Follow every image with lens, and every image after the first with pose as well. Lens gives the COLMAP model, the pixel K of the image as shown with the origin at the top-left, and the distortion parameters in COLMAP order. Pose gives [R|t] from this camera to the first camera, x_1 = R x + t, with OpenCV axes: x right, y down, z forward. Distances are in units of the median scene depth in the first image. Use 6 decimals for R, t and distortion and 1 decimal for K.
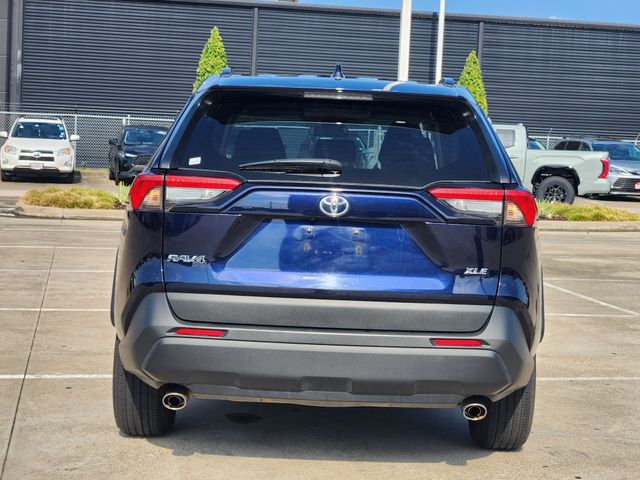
lens RADIAL K [[1152.8, 0, 320.3], [0, 1152.8, 241.6], [0, 0, 1]] dist [0.037384, 0.000000]
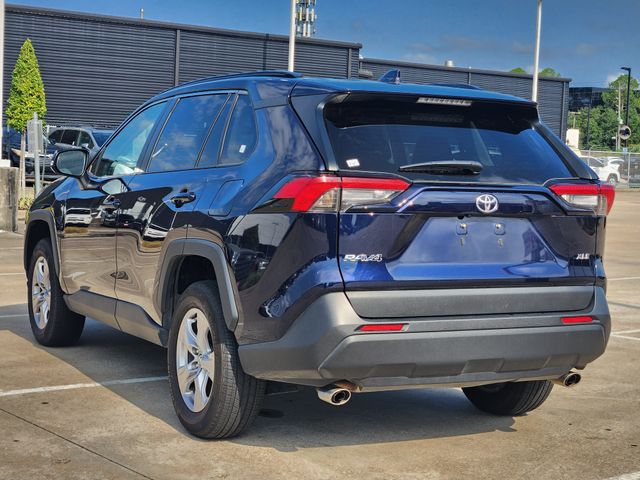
lens RADIAL K [[1152.8, 0, 313.5], [0, 1152.8, 245.5], [0, 0, 1]] dist [0.037384, 0.000000]
pose [[0.890683, -0.043171, 0.452570, -0.620330], [0.036809, 0.999061, 0.022859, -0.021465], [-0.453132, -0.003701, 0.891436, 0.094574]]
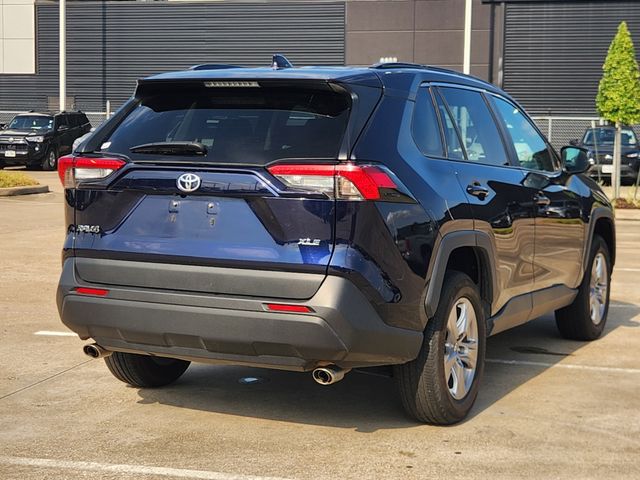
lens RADIAL K [[1152.8, 0, 315.4], [0, 1152.8, 234.1], [0, 0, 1]] dist [0.037384, 0.000000]
pose [[0.898285, 0.008588, -0.439329, 0.603755], [-0.013303, 0.999882, -0.007655, 0.026055], [0.439211, 0.012721, 0.898294, 0.045604]]
